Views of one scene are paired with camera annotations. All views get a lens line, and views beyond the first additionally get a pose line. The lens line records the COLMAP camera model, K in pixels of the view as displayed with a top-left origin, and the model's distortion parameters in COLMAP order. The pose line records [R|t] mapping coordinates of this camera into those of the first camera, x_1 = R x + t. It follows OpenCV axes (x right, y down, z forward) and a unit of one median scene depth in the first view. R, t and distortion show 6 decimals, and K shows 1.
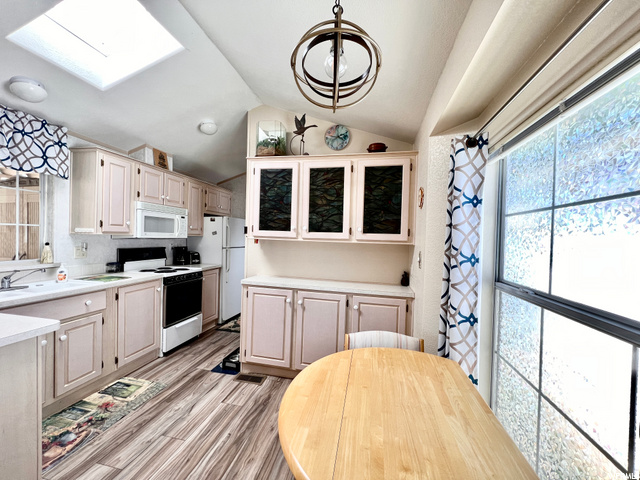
lens RADIAL K [[256.7, 0, 319.5], [0, 256.7, 240.4], [0, 0, 1]] dist [0.000059, -0.000284]
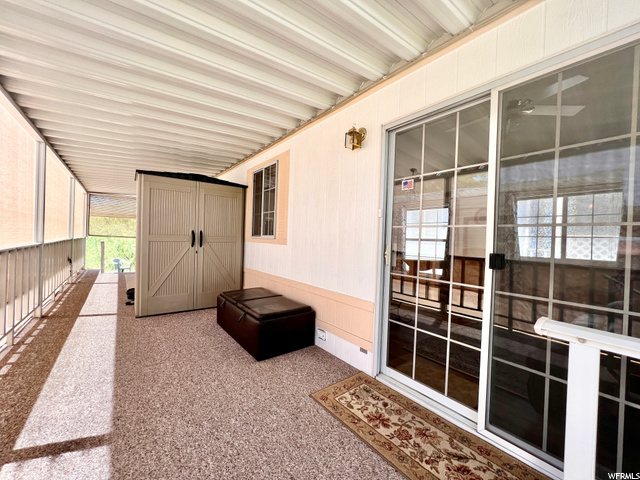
lens RADIAL K [[256.7, 0, 317.1], [0, 256.7, 238.0], [0, 0, 1]] dist [0.000059, -0.000284]
pose [[0.651512, -0.026726, 0.758167, -1.940768], [0.014086, 0.999633, 0.023133, 0.015814], [-0.758507, -0.004392, 0.651650, -0.372600]]
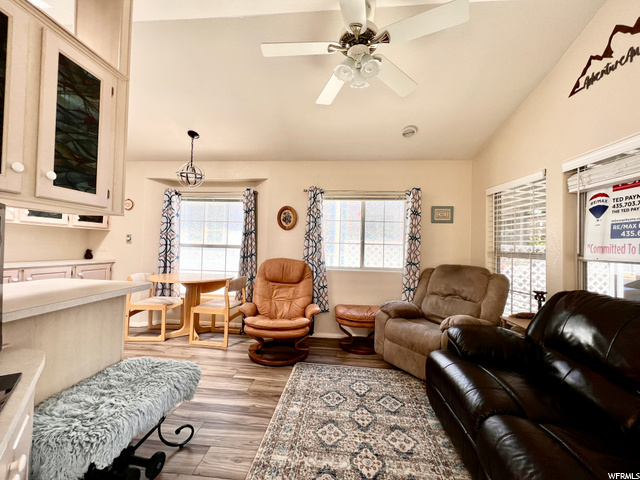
lens RADIAL K [[256.7, 0, 320.2], [0, 256.7, 238.5], [0, 0, 1]] dist [0.000059, -0.000284]
pose [[-0.131237, -0.000706, 0.991351, -1.249796], [-0.019452, 0.999809, -0.001863, 0.040572], [-0.991160, -0.019528, -0.131226, -0.088984]]
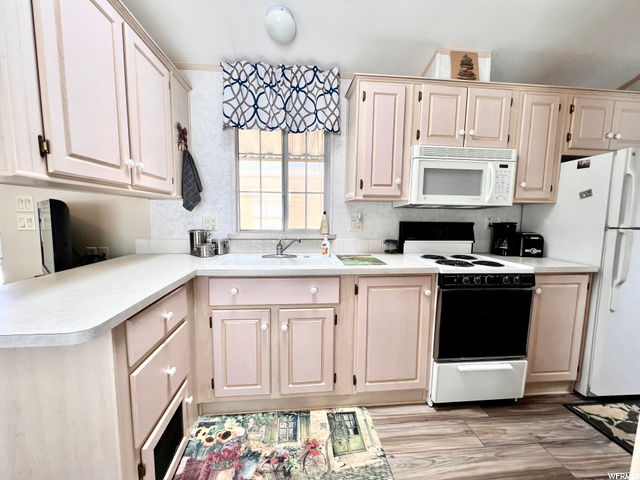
lens RADIAL K [[256.7, 0, 318.1], [0, 256.7, 240.3], [0, 0, 1]] dist [0.000059, -0.000284]
pose [[0.299395, 0.077480, -0.950978, -0.179592], [-0.015922, 0.996964, 0.076214, 0.038558], [0.953996, -0.007677, 0.299720, 0.645884]]
